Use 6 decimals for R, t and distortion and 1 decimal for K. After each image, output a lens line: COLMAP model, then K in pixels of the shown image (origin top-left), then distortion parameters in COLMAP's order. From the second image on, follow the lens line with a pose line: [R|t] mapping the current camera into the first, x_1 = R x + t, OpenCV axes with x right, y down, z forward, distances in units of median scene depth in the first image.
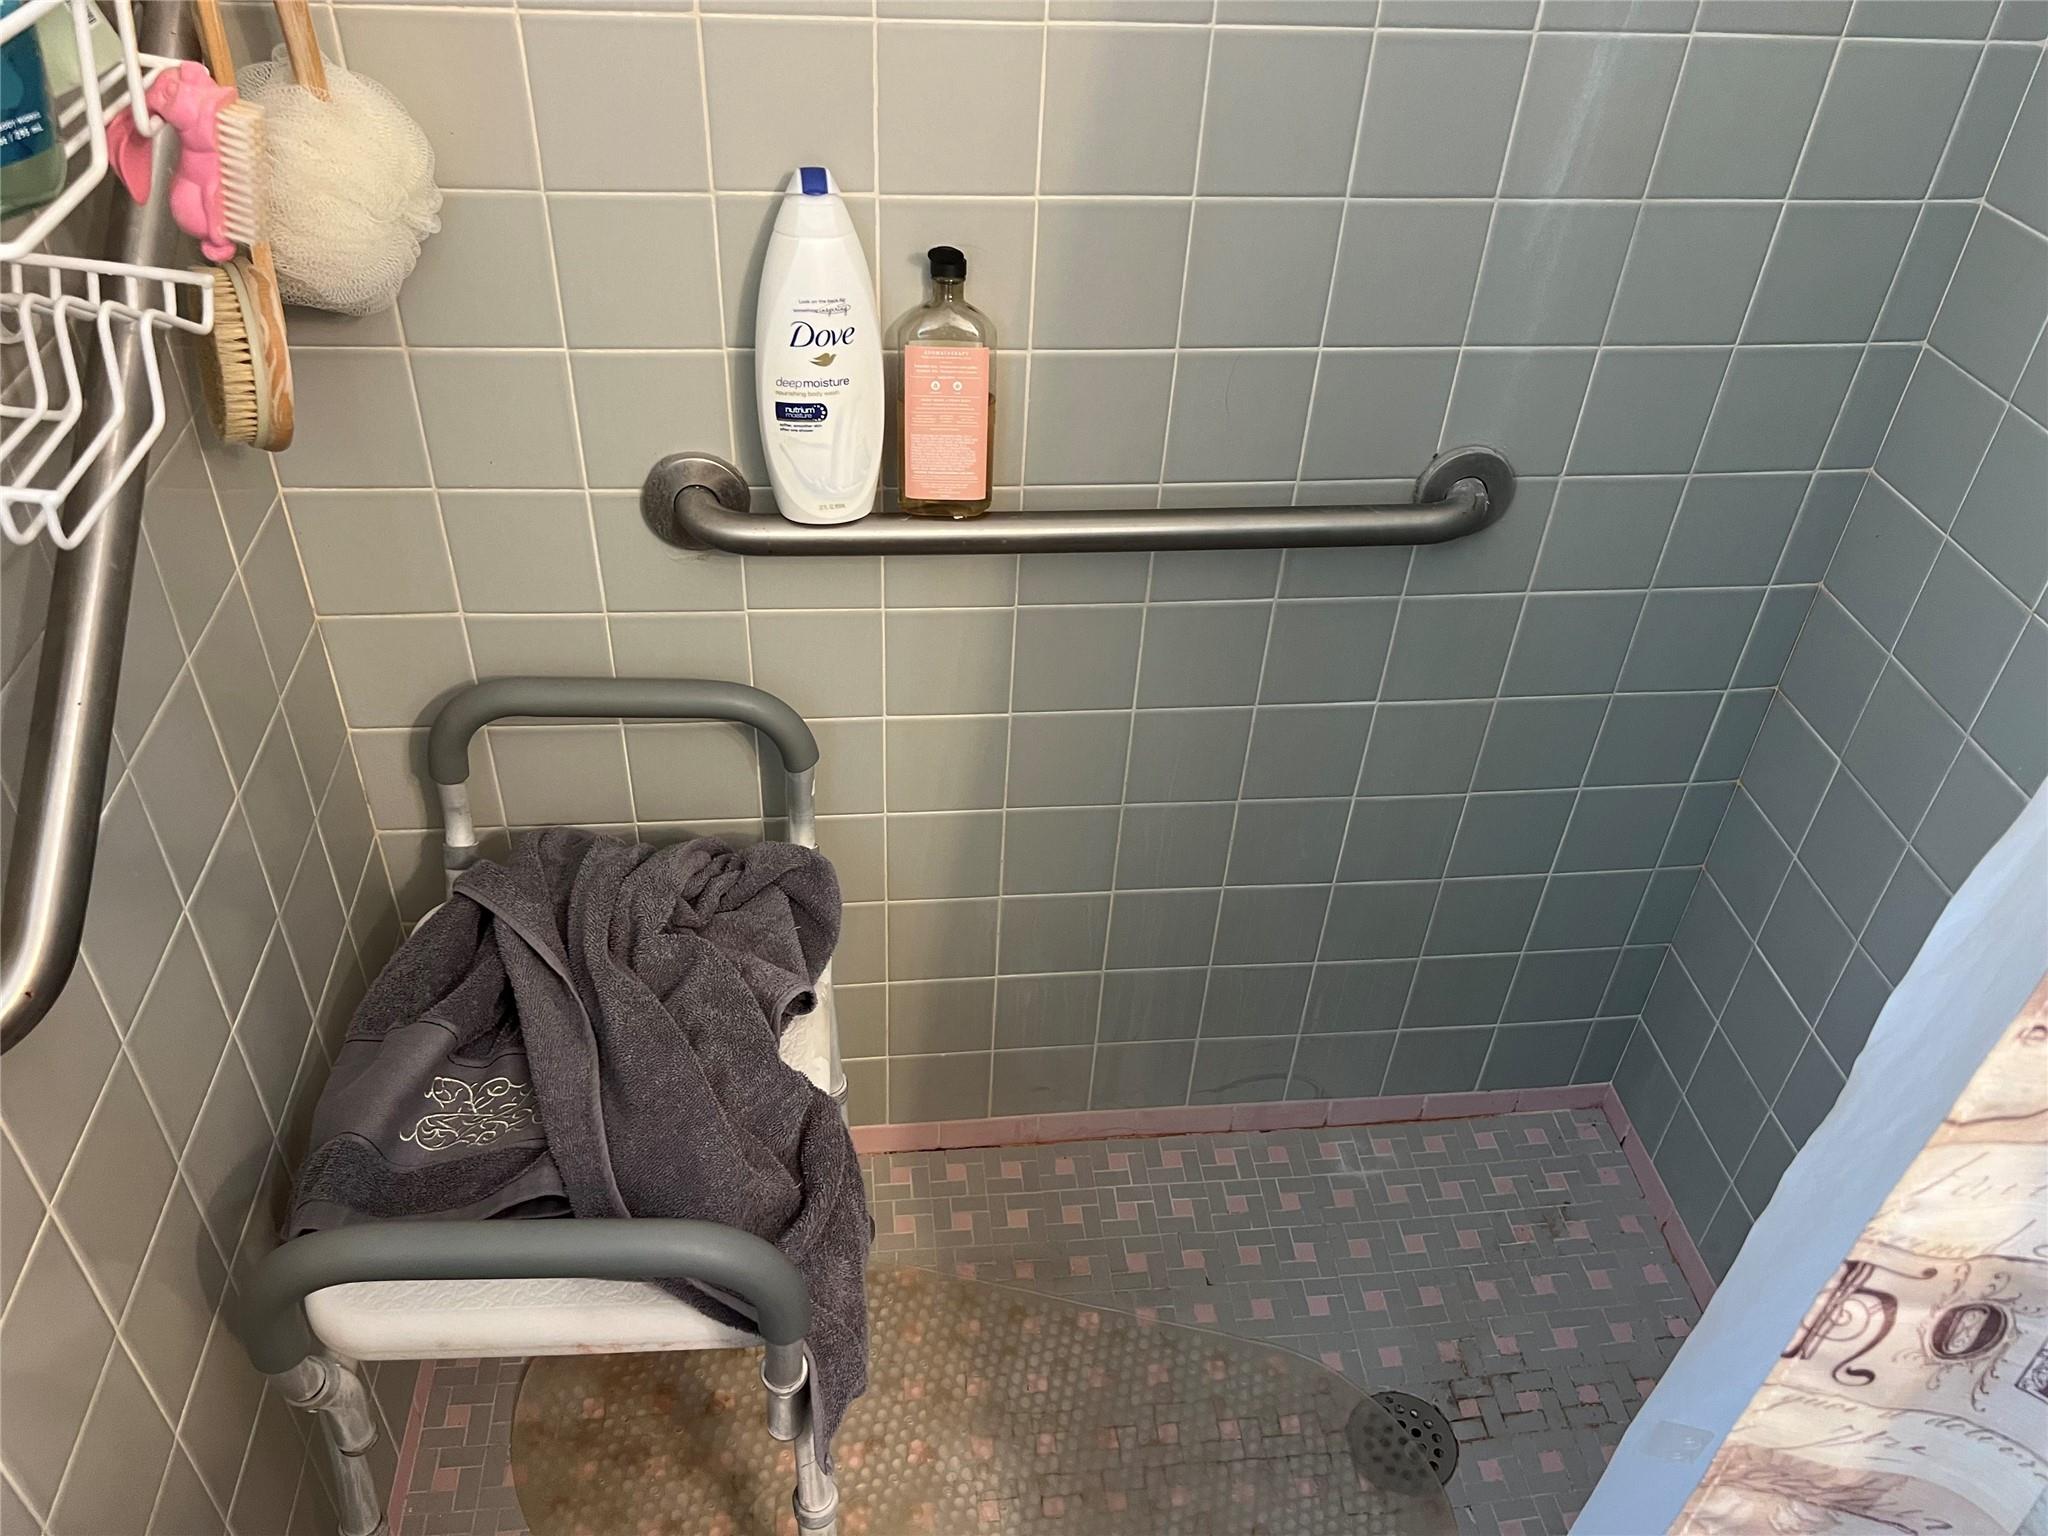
lens RADIAL K [[1531.6, 0, 1037.9], [0, 1531.6, 784.6], [0, 0, 1]] dist [0.052062, -0.060535]
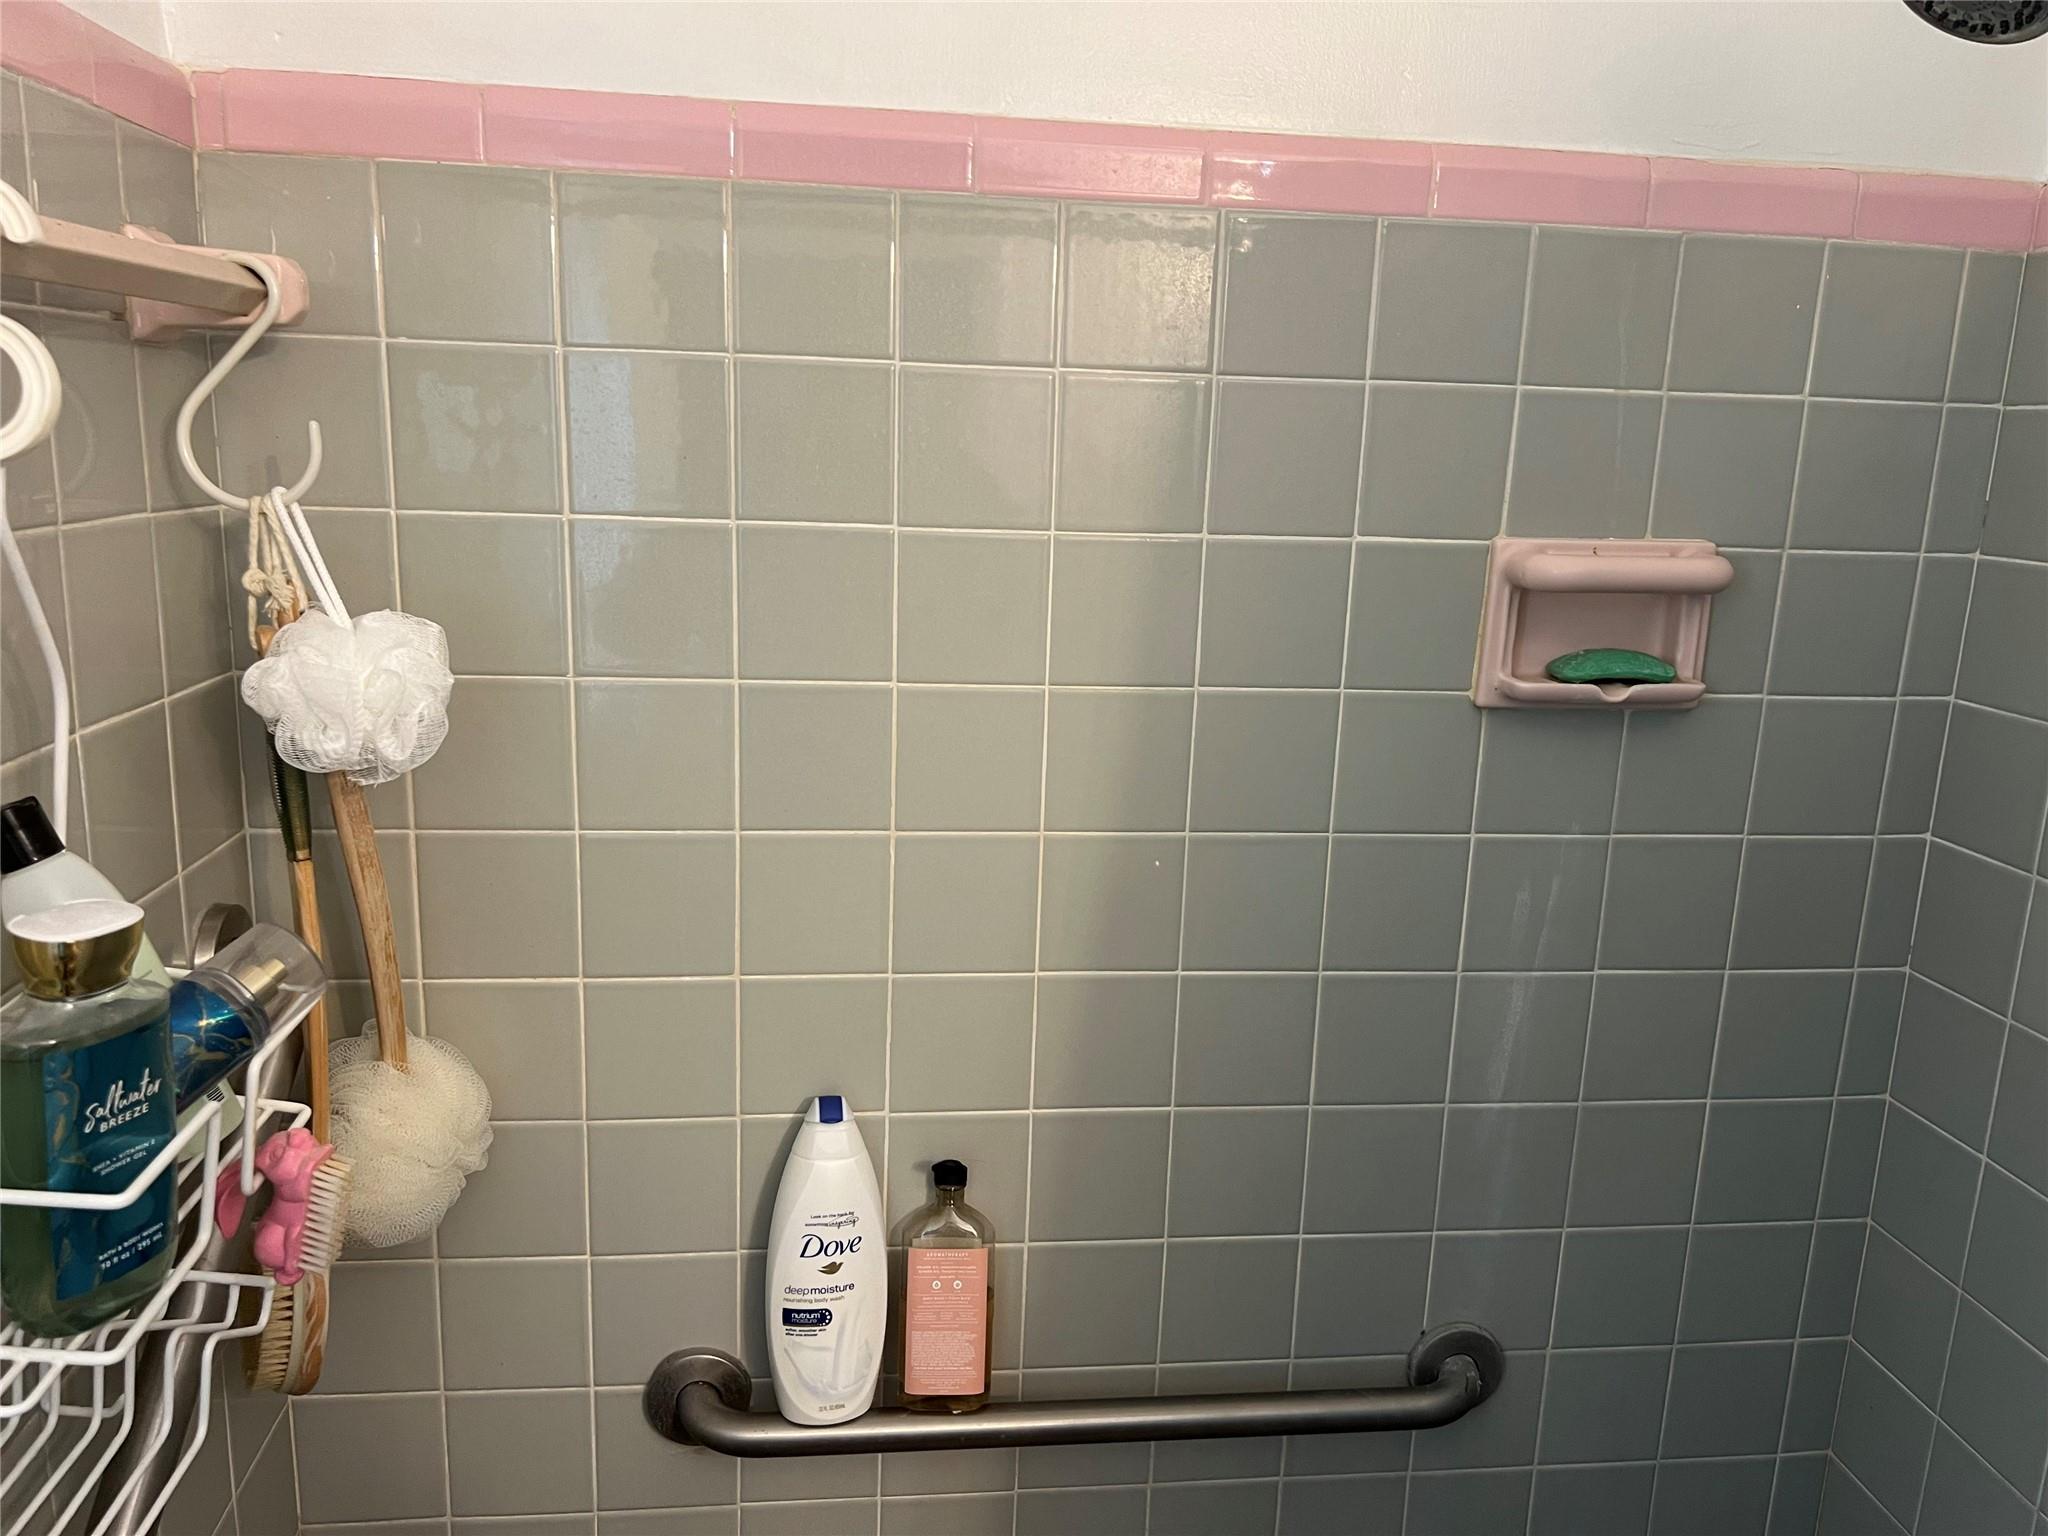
lens RADIAL K [[1531.6, 0, 1037.9], [0, 1531.6, 784.6], [0, 0, 1]] dist [0.052062, -0.060535]
pose [[0.999877, -0.015323, 0.003436, 0.004169], [0.015318, 0.903523, -0.428266, -0.118776], [0.003458, 0.428266, 0.903646, -0.096064]]
